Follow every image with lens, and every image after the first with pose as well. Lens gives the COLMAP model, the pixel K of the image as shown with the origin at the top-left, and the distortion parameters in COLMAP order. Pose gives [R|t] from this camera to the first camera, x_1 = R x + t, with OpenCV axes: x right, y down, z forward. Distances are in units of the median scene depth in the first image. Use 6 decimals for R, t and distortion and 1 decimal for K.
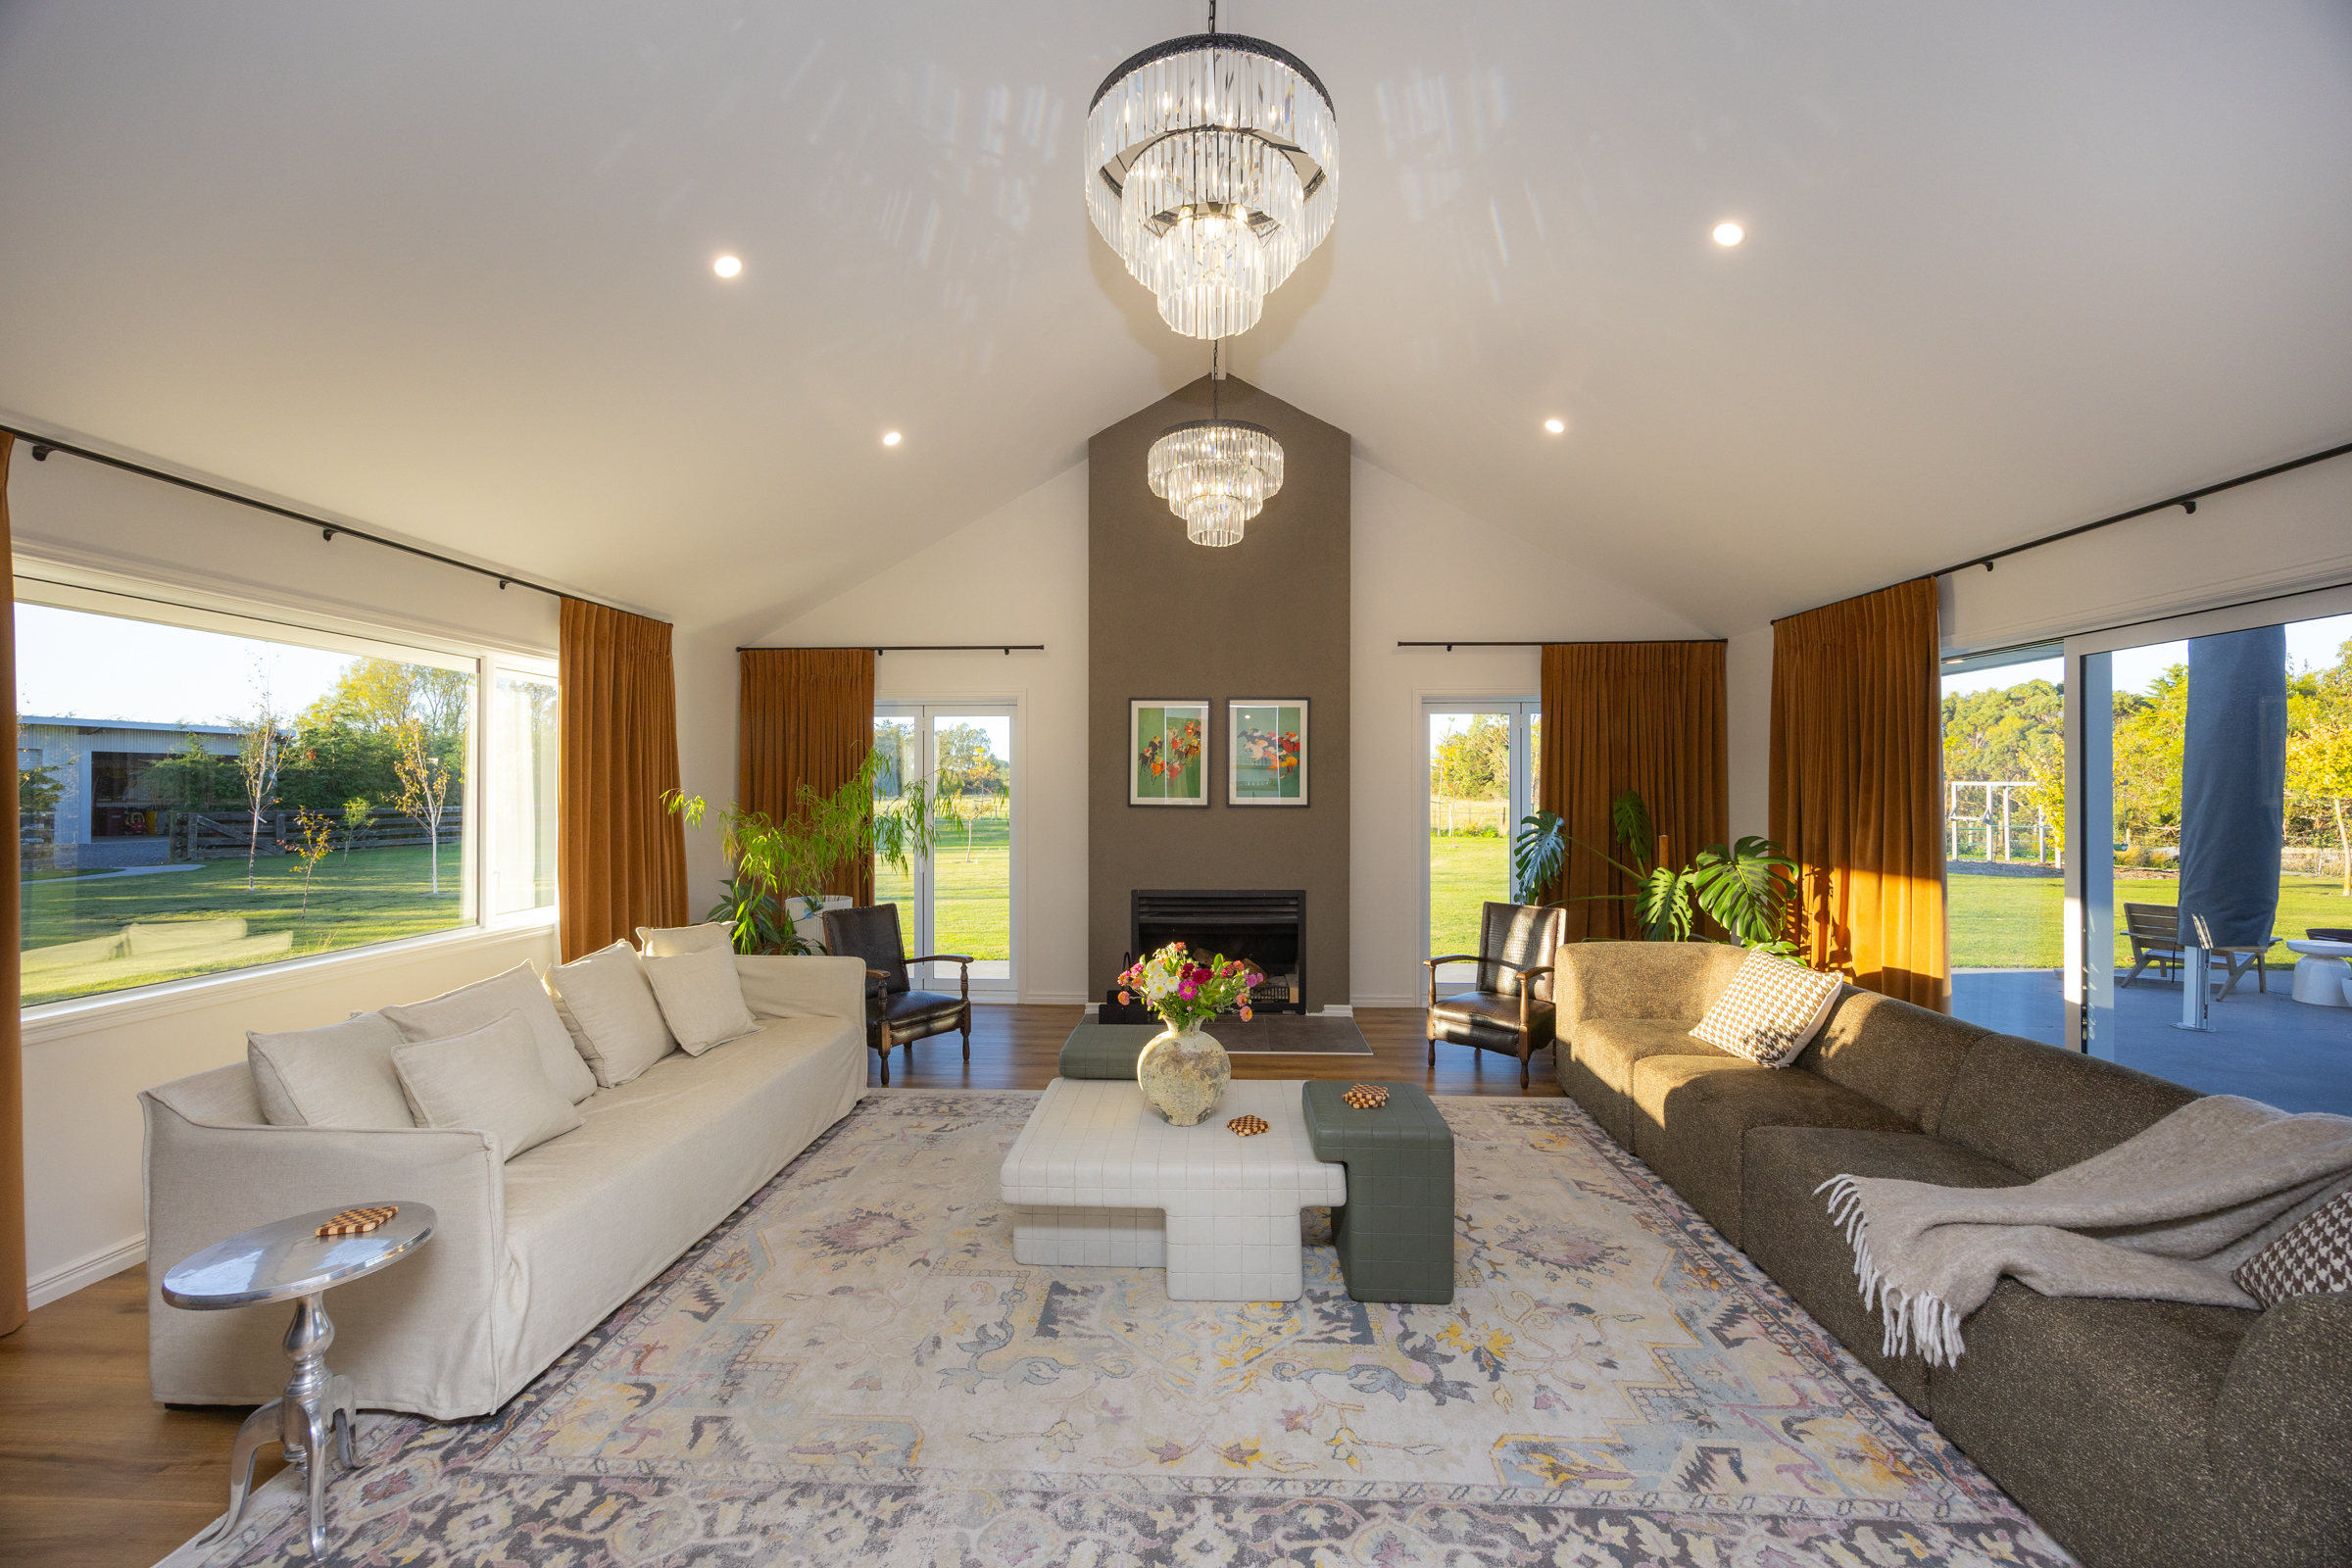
lens RADIAL K [[883.8, 0, 1180.9], [0, 883.8, 790.1], [0, 0, 1]] dist [-0.003730, 0.000185]
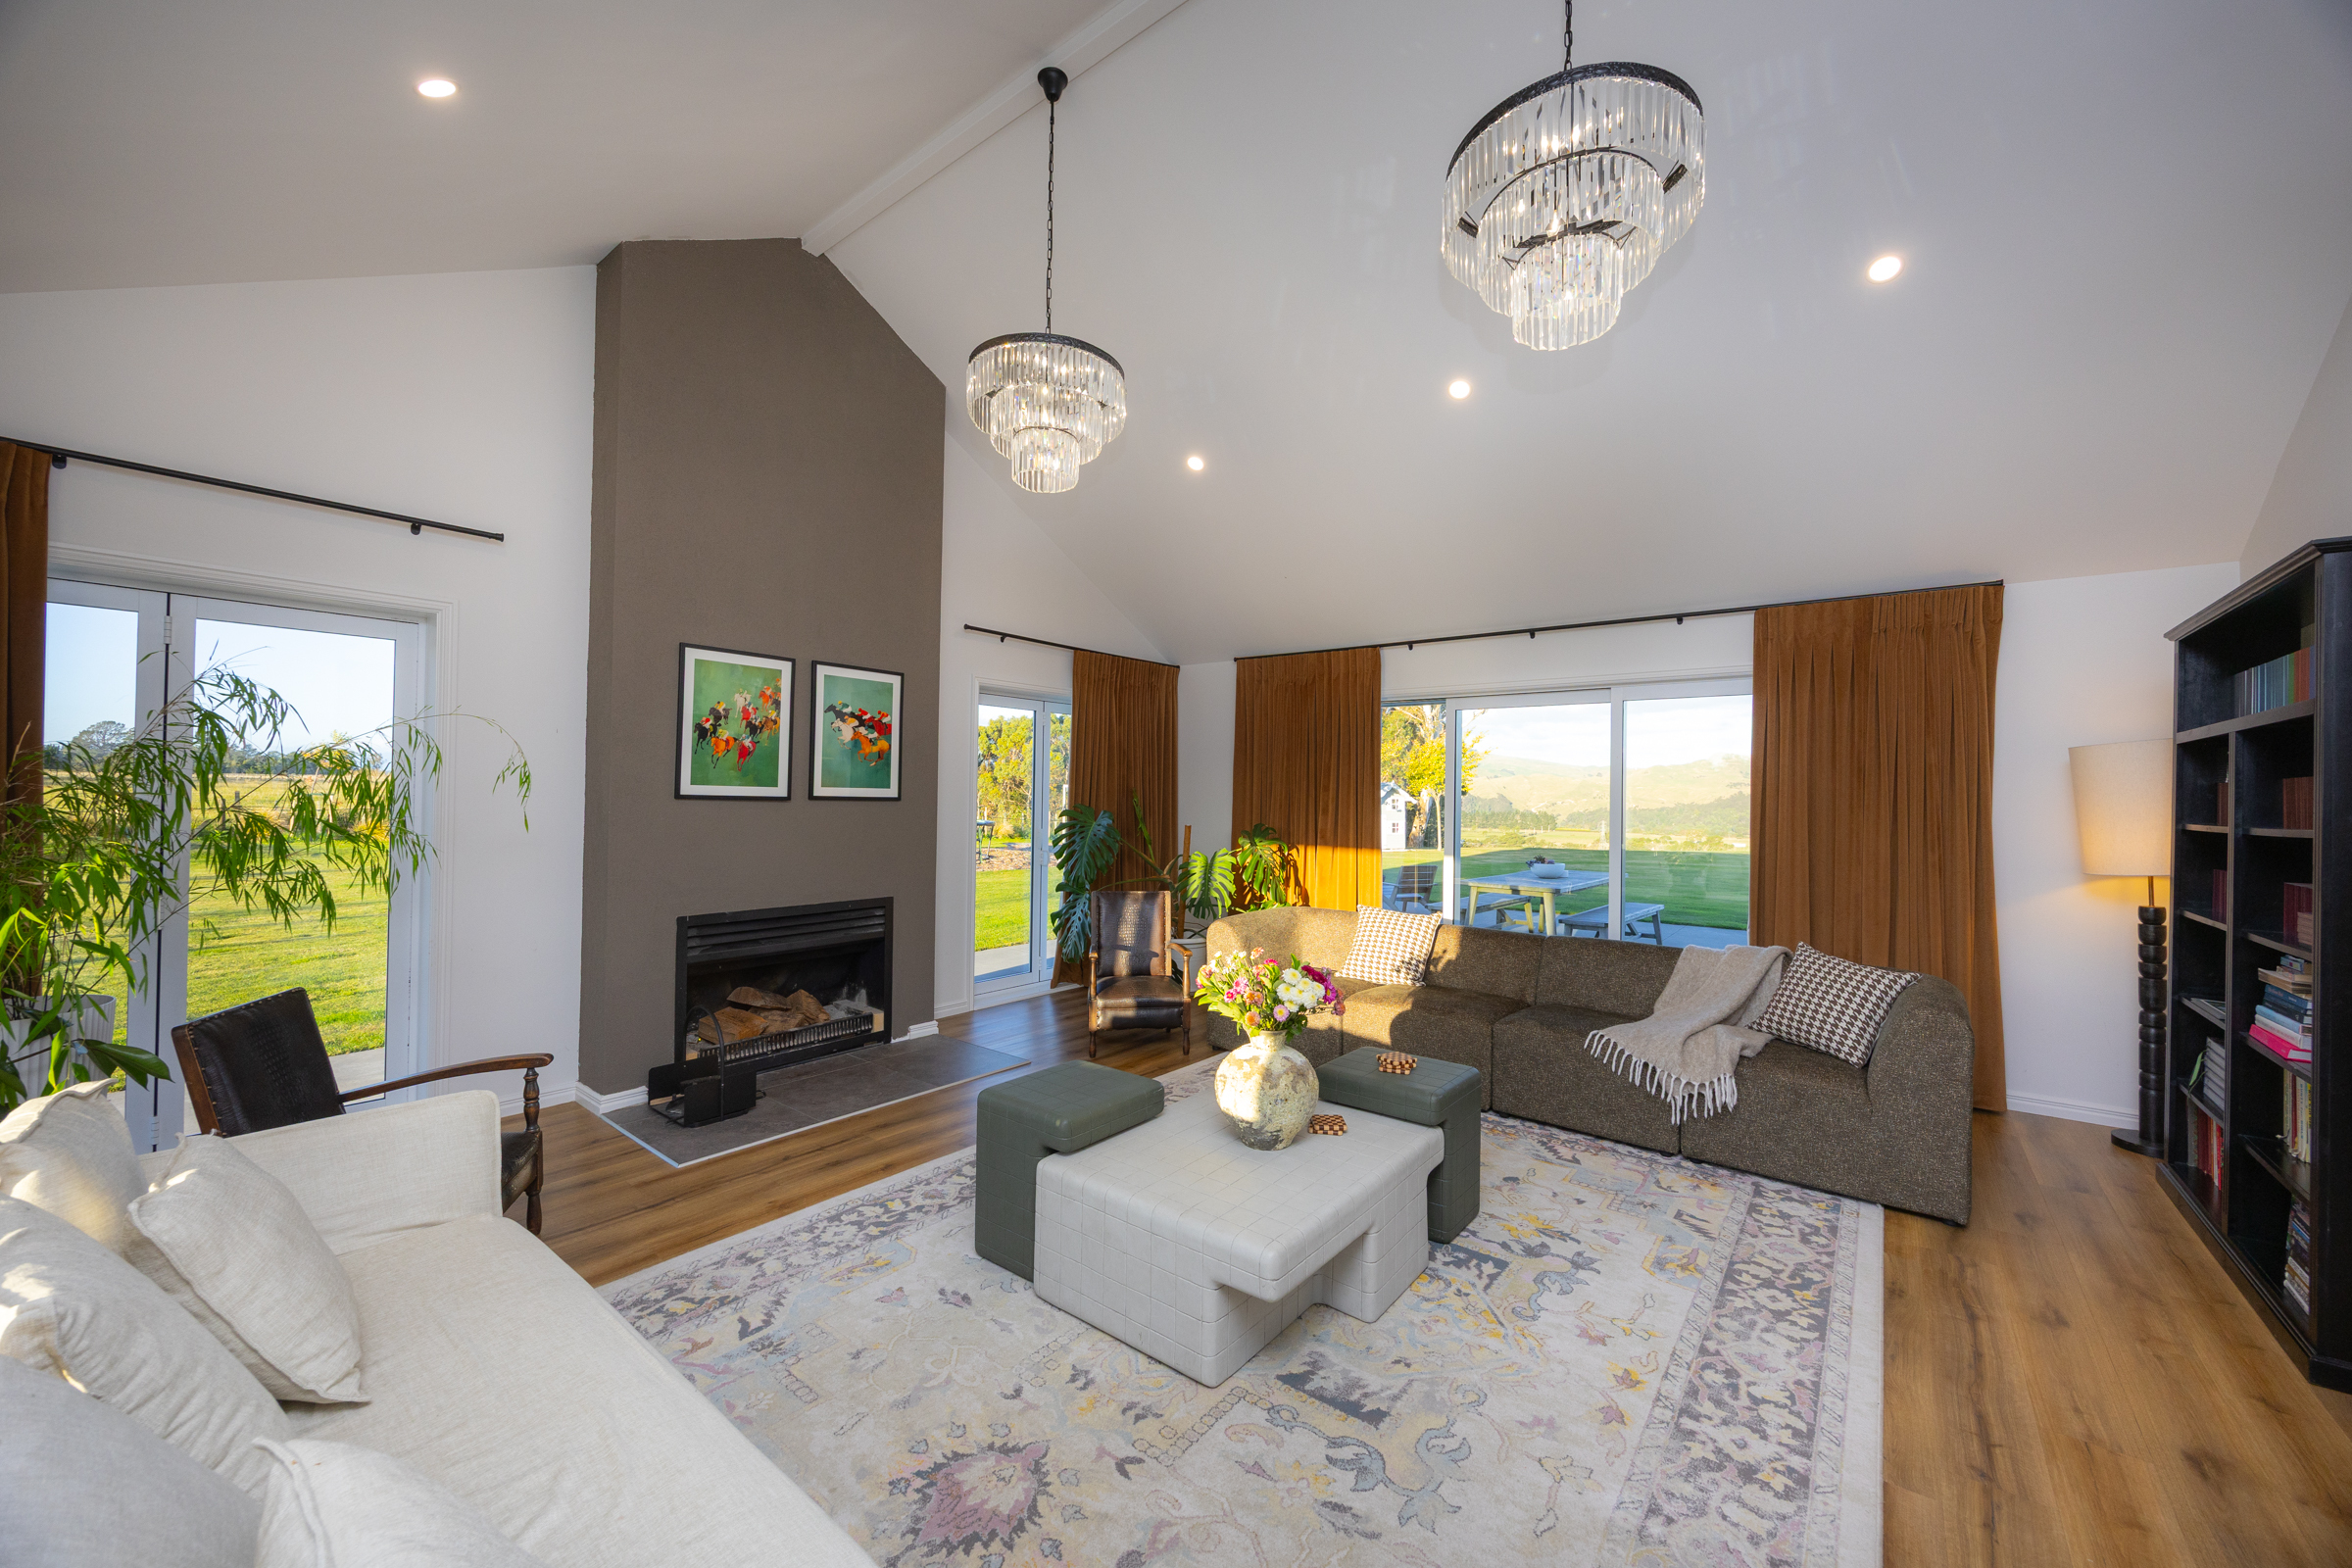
lens RADIAL K [[883.8, 0, 1179.5], [0, 883.8, 788.8], [0, 0, 1]] dist [-0.003730, 0.000185]
pose [[0.586506, 0.013968, 0.809824, -0.717054], [-0.016272, 0.999853, -0.005461, 0.015490], [-0.809781, -0.009974, 0.586647, 0.497635]]
